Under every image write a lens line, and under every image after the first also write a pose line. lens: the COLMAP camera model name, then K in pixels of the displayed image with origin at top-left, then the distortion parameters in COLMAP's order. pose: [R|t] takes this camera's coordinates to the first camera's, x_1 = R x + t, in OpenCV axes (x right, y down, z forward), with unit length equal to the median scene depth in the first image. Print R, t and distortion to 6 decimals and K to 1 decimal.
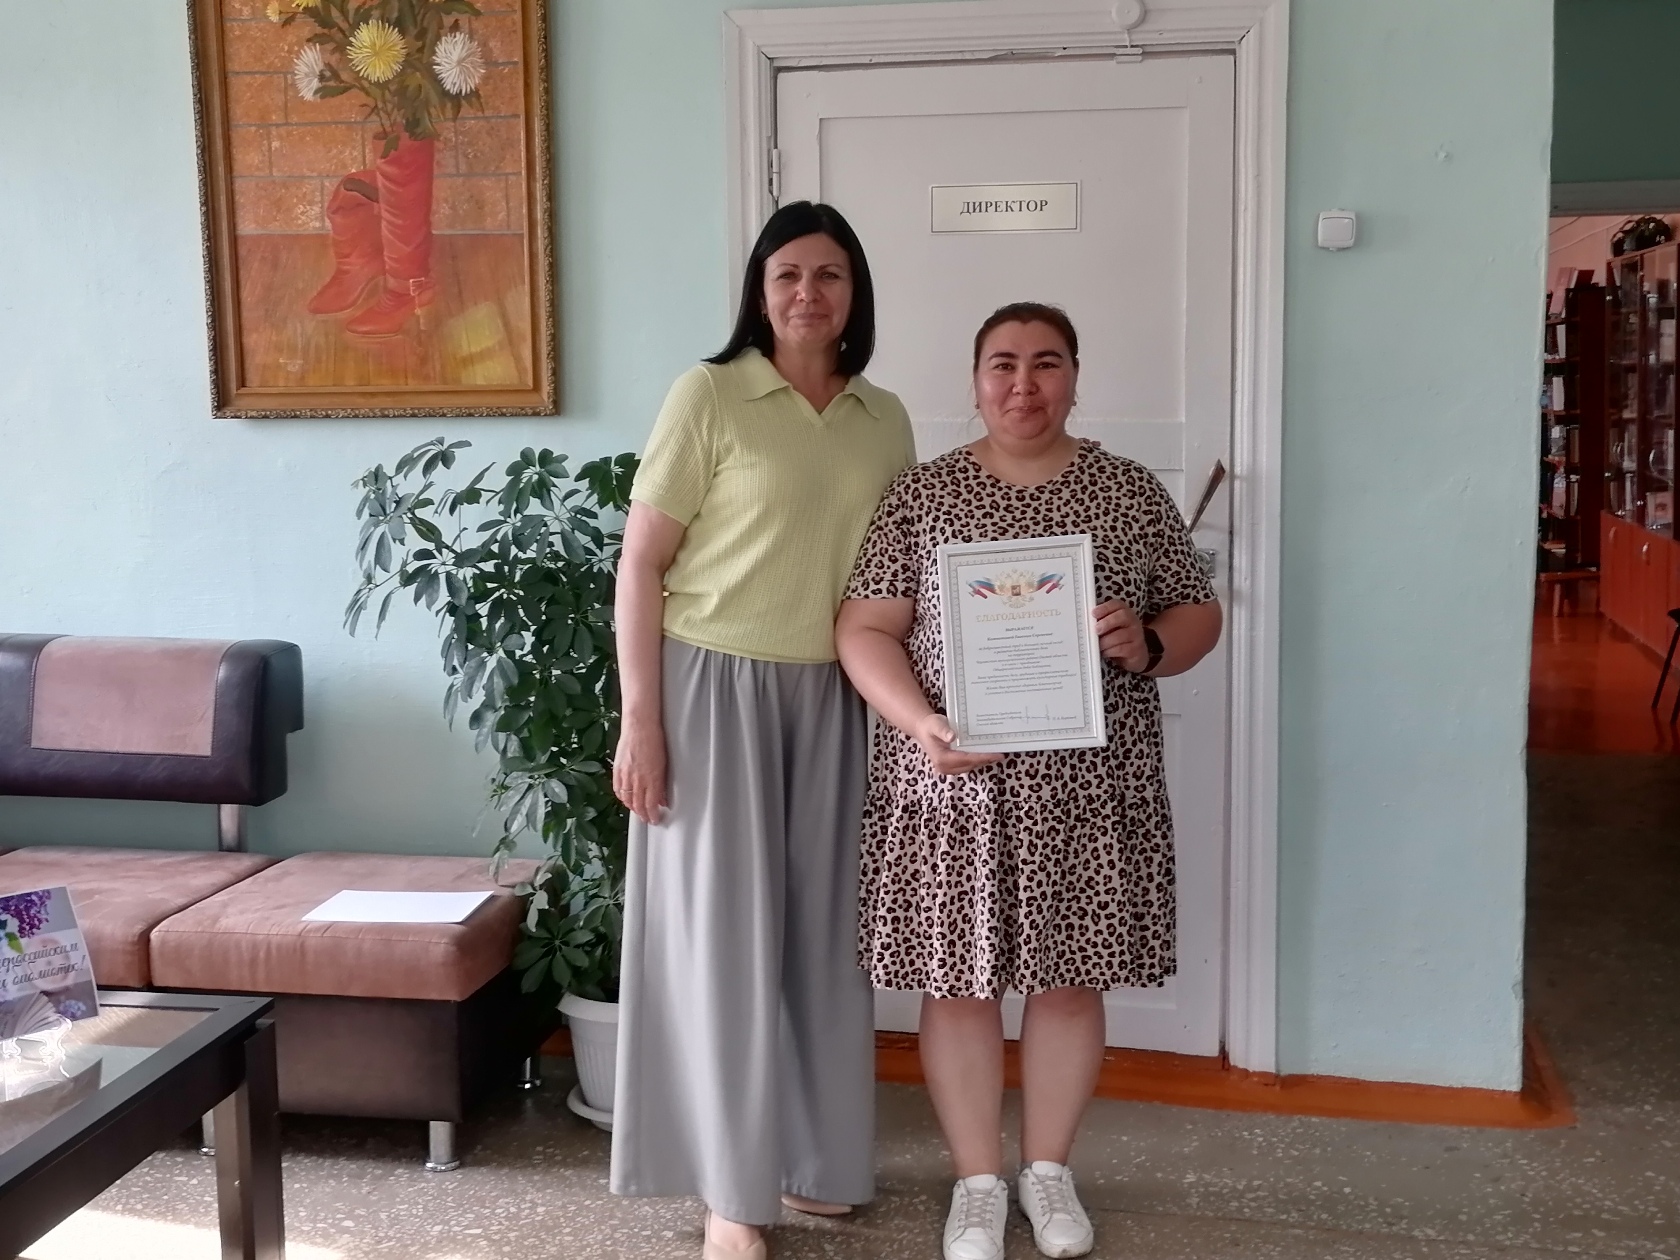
lens RADIAL K [[2138.8, 0, 814.9], [0, 2138.8, 623.3], [0, 0, 1]] dist [0.053718, 0.000000]
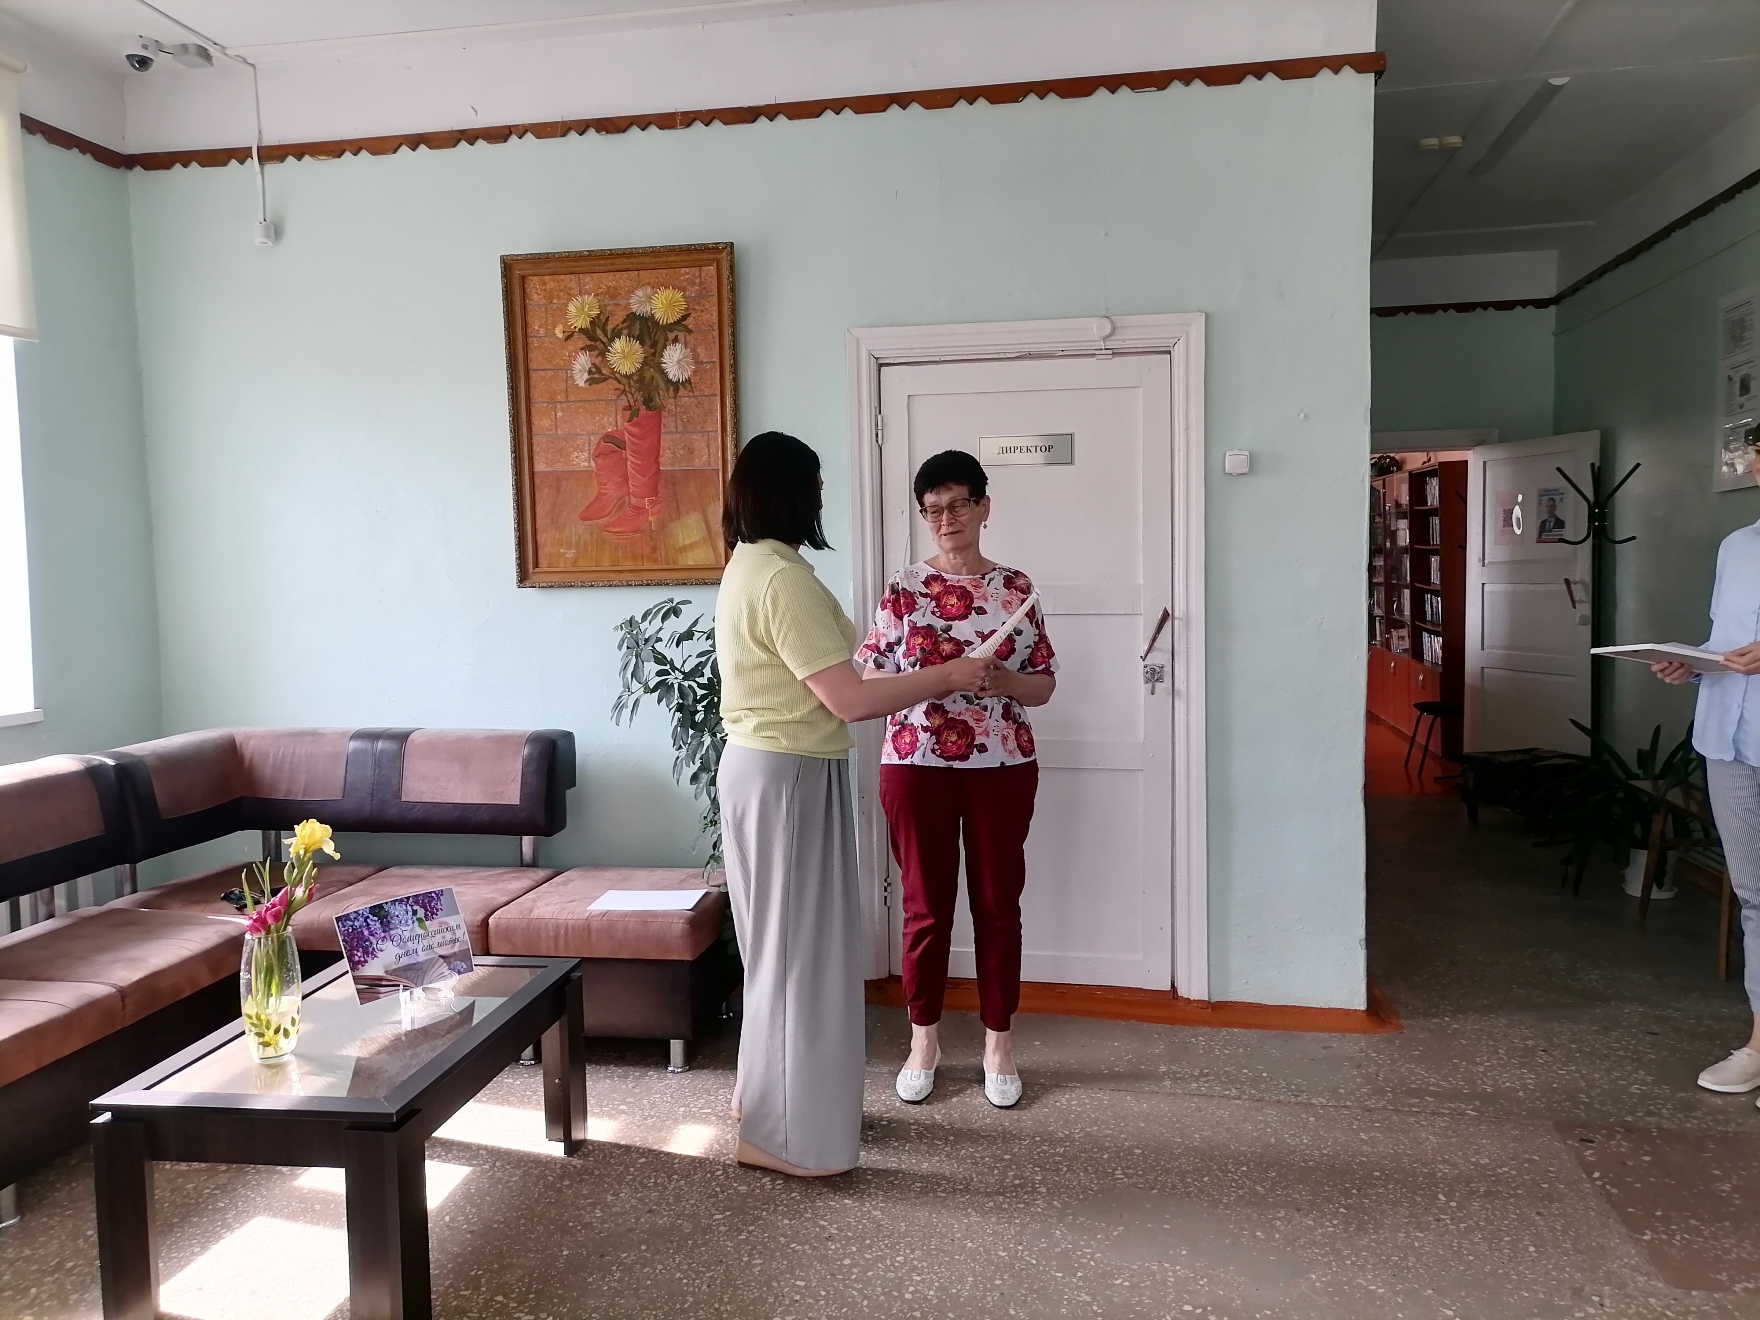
lens RADIAL K [[1386.7, 0, 865.9], [0, 1386.7, 654.6], [0, 0, 1]] dist [0.059205, -0.033079]
pose [[0.999648, -0.010354, 0.024412, -0.054871], [0.011497, 0.998822, -0.047142, 0.003860], [-0.023895, 0.047406, 0.998590, -0.015089]]
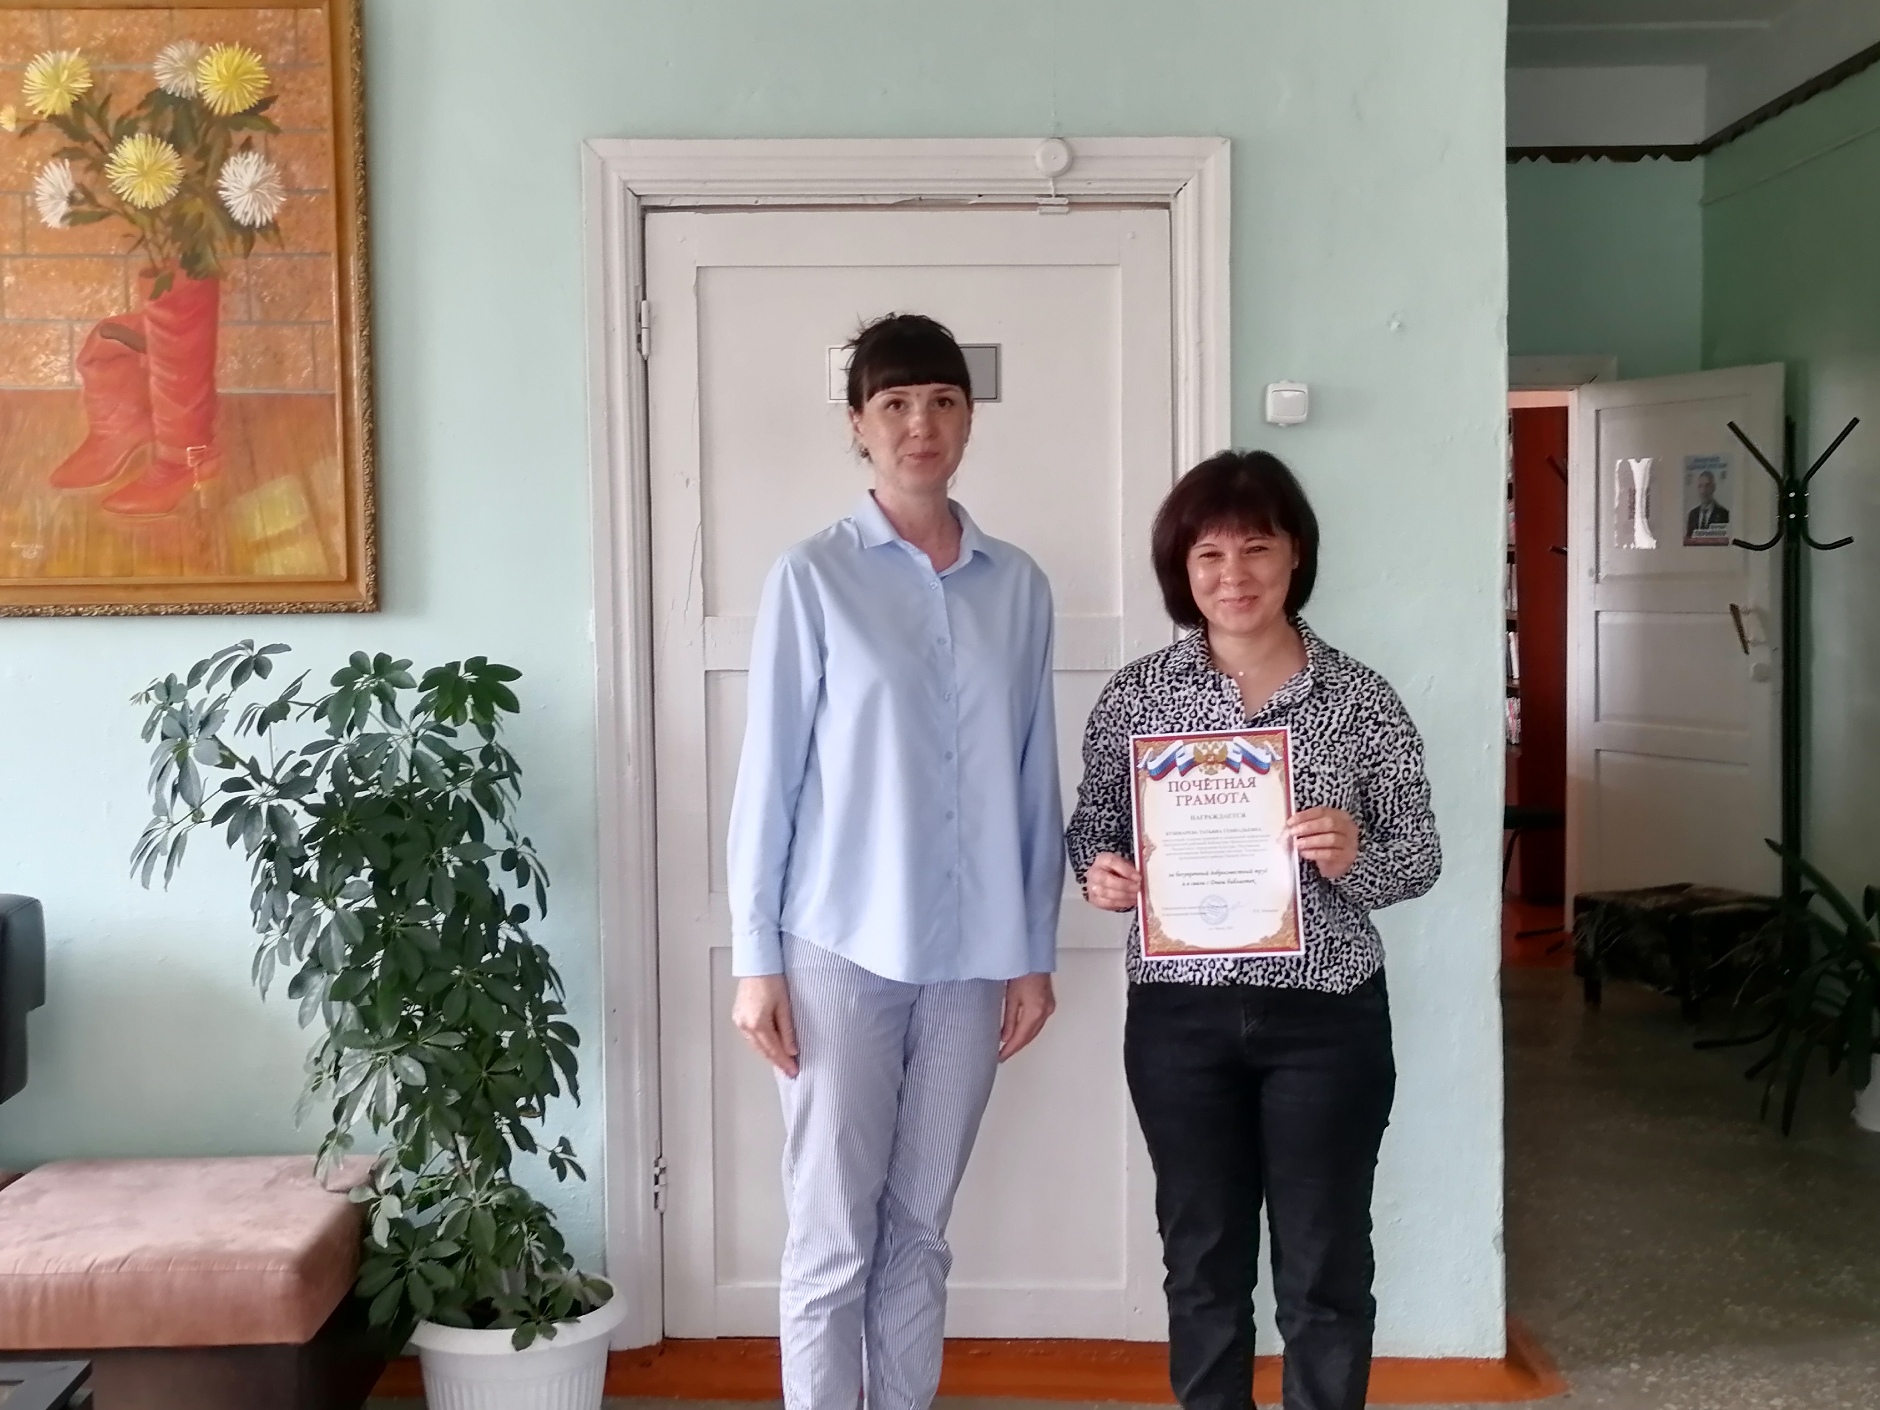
lens RADIAL K [[2393.5, 0, 949.8], [0, 2393.5, 705.0], [0, 0, 1]] dist [0.053718, 0.000000]
pose [[0.976939, -0.014343, 0.213038, -0.104334], [0.026022, 0.998302, -0.052117, -0.007237], [-0.211929, 0.056459, 0.975653, 0.051035]]
